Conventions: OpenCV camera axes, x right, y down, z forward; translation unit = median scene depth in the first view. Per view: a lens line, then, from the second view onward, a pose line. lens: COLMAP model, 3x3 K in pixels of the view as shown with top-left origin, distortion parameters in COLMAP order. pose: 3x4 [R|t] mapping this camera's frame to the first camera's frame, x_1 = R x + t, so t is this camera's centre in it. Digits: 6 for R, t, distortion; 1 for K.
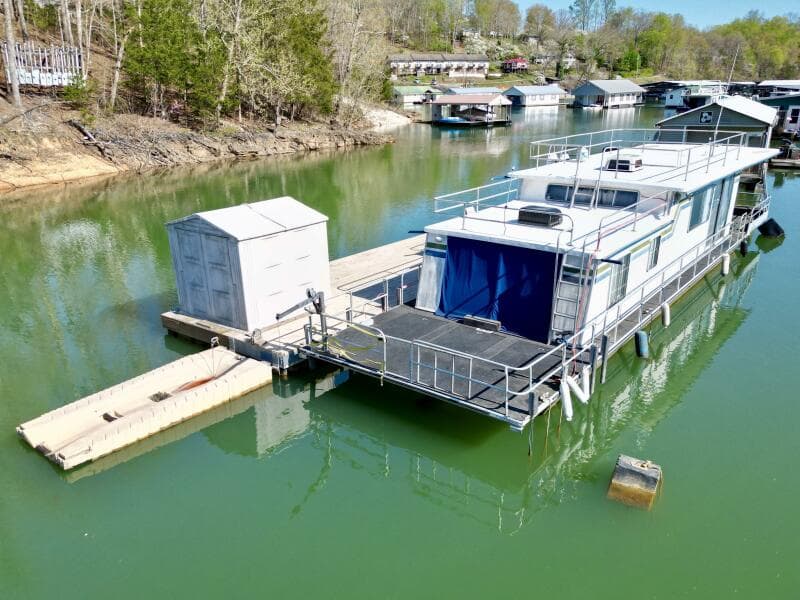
lens RADIAL K [[607.0, 0, 400.0], [0, 607.0, 300.0], [0, 0, 1]] dist [0.055591, -0.003095]
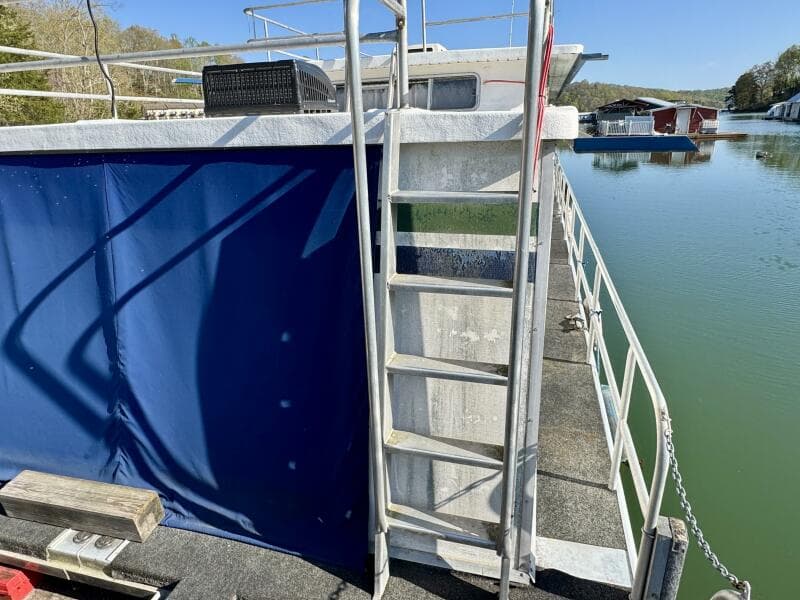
lens RADIAL K [[445.4, 0, 393.7], [0, 445.4, 297.3], [0, 0, 1]] dist [-0.001205, -0.000292]
pose [[0.907072, -0.137359, 0.397936, 0.168156], [0.143429, 0.989552, 0.014633, -0.021283], [-0.395789, 0.043803, 0.917296, 0.706782]]
